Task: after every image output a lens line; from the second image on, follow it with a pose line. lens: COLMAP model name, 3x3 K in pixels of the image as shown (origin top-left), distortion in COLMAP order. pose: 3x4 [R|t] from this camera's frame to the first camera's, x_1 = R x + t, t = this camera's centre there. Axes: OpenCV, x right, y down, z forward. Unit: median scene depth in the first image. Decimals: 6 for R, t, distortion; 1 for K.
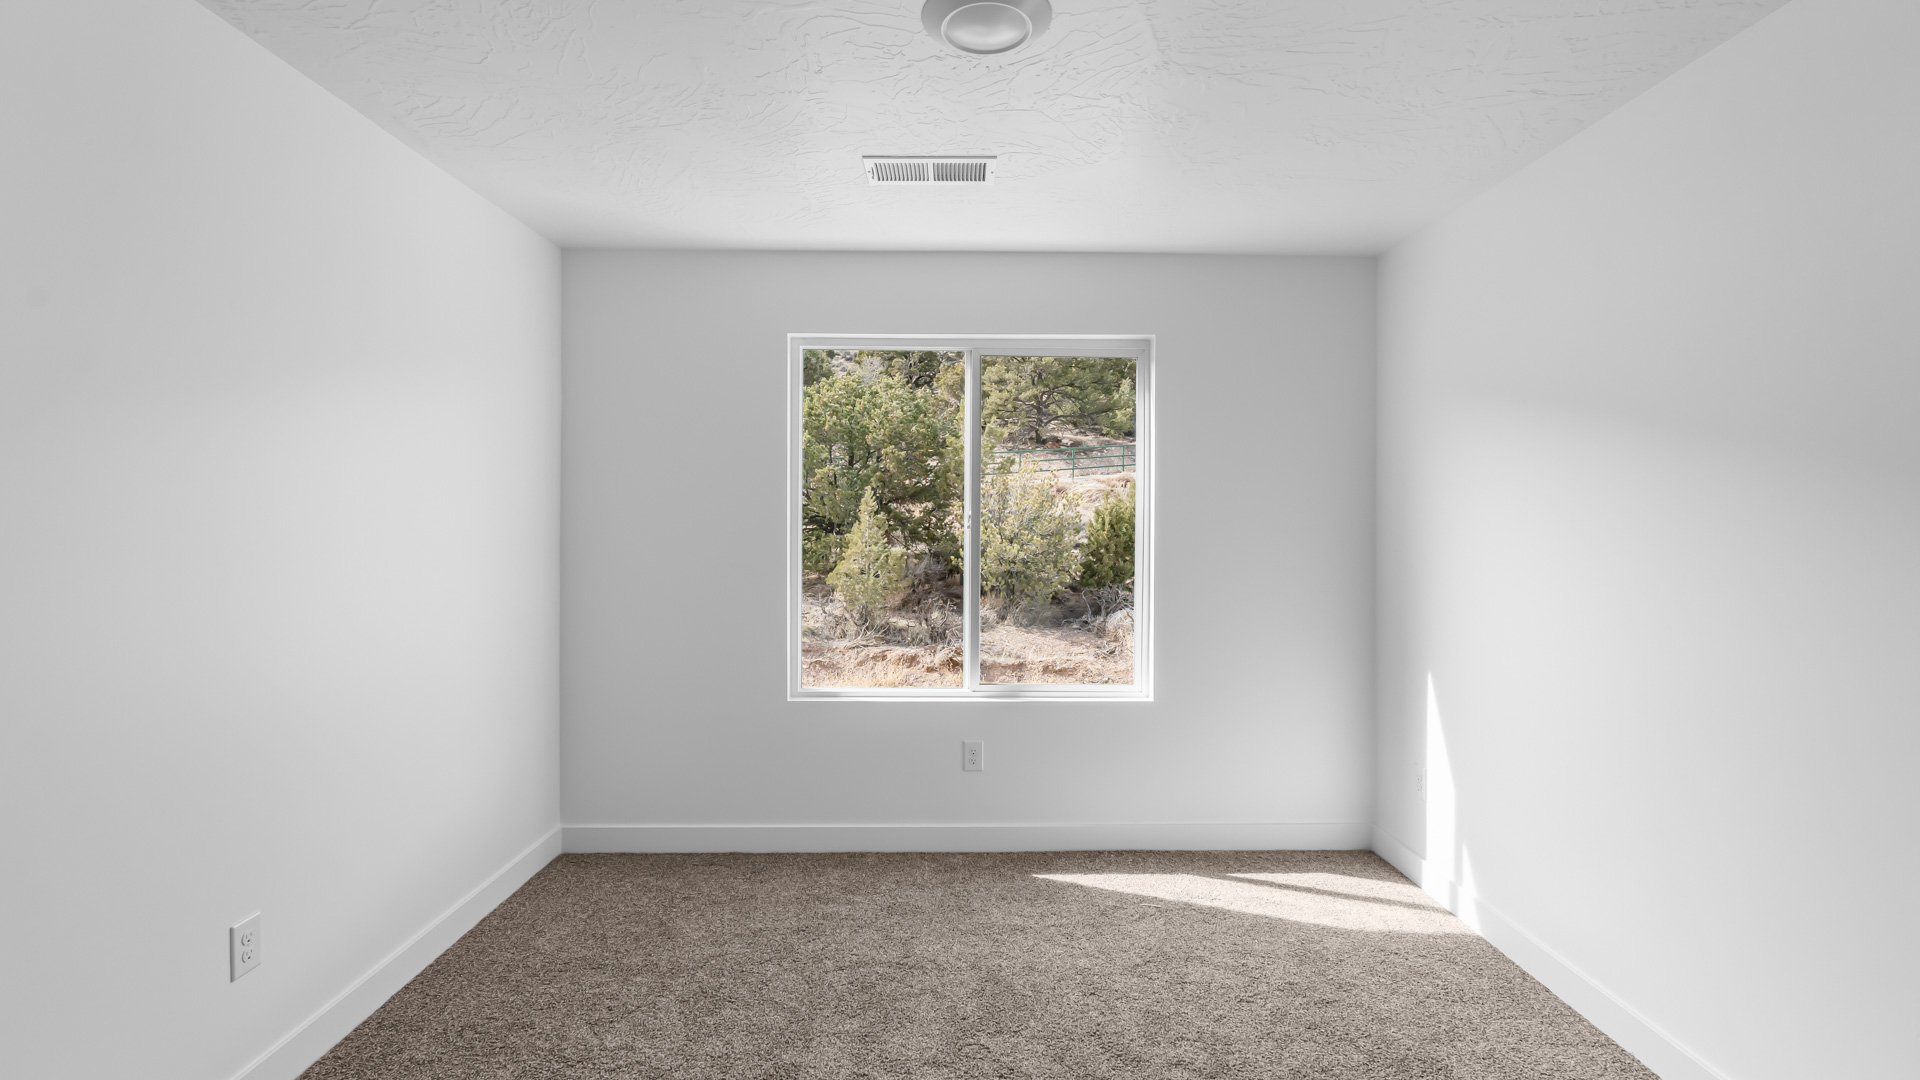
lens RADIAL K [[847.4, 0, 958.5], [0, 847.4, 528.2], [0, 0, 1]] dist [-0.003175, 0.000328]
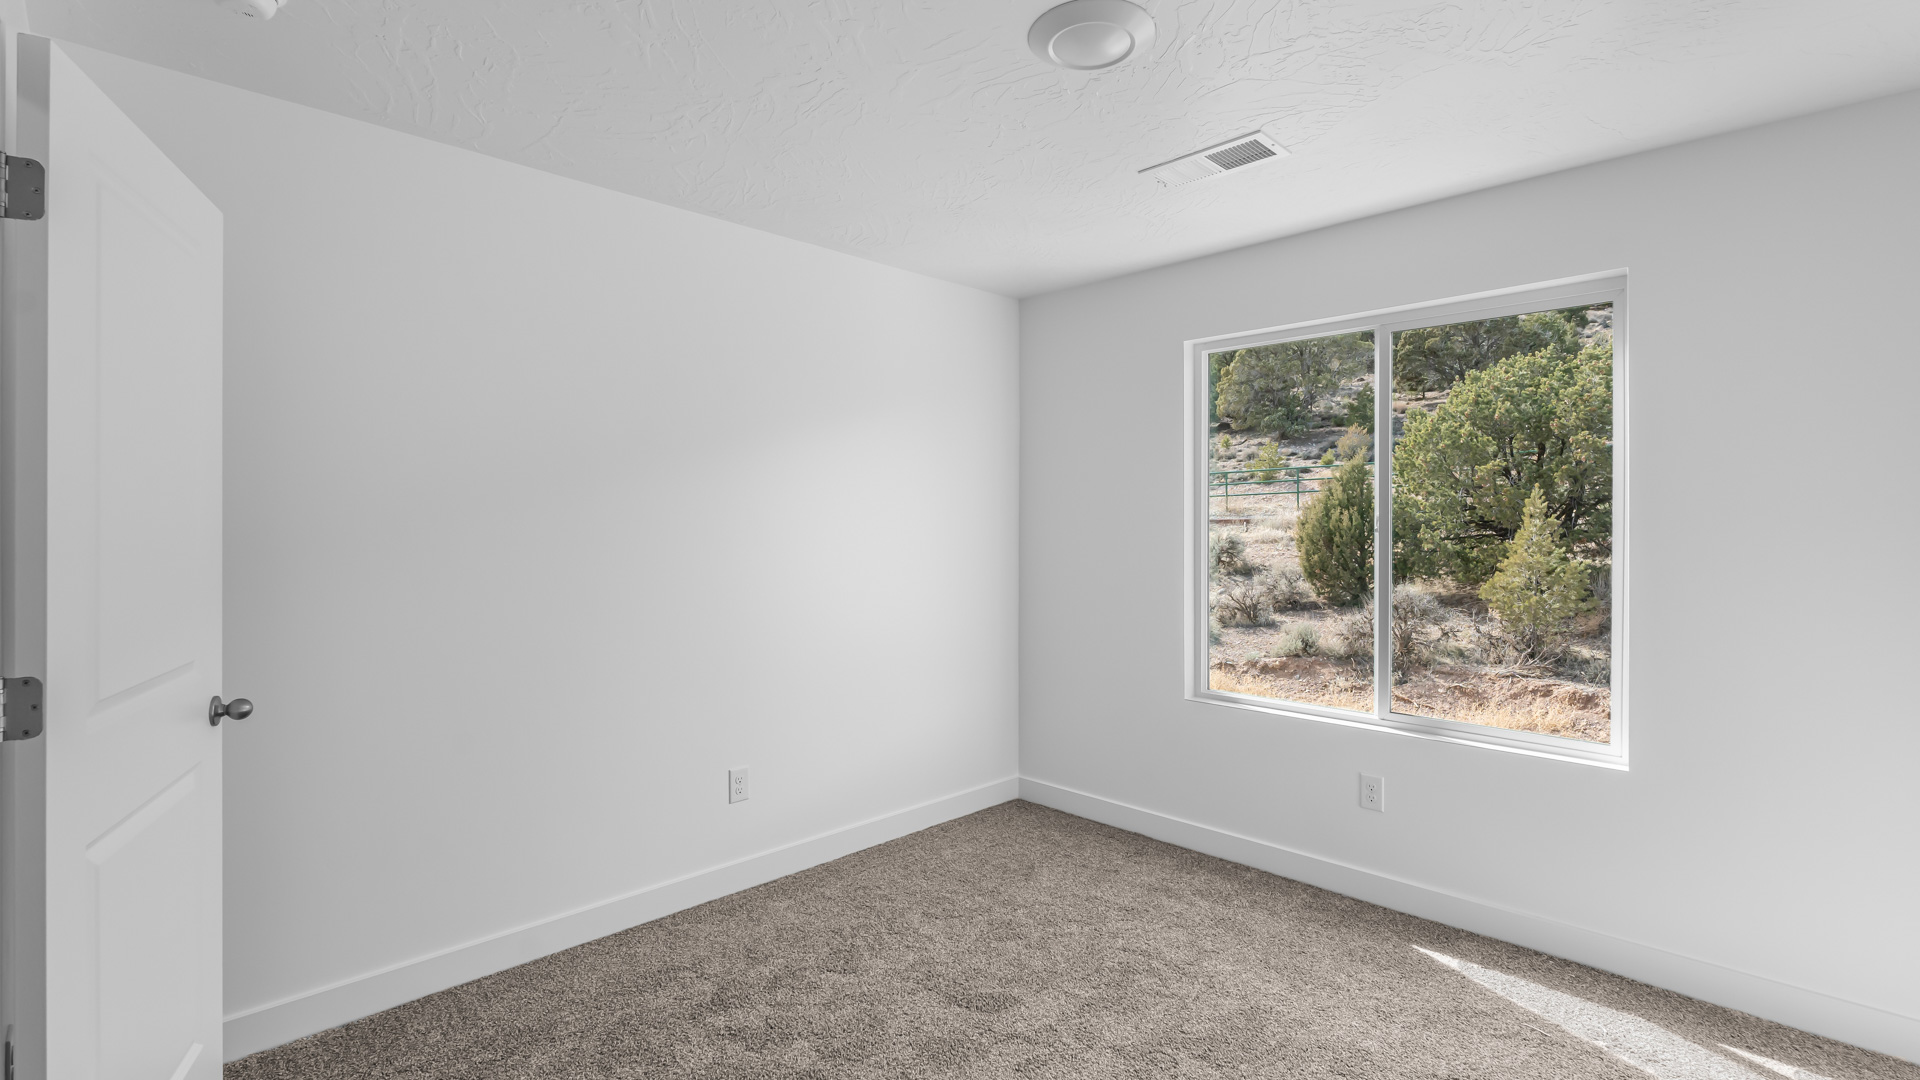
lens RADIAL K [[847.4, 0, 958.5], [0, 847.4, 528.2], [0, 0, 1]] dist [-0.003175, 0.000328]
pose [[0.704893, 0.001386, -0.709312, 0.341823], [-0.005971, 0.999974, -0.003980, 0.002574], [0.709288, 0.007041, 0.704883, 0.082679]]
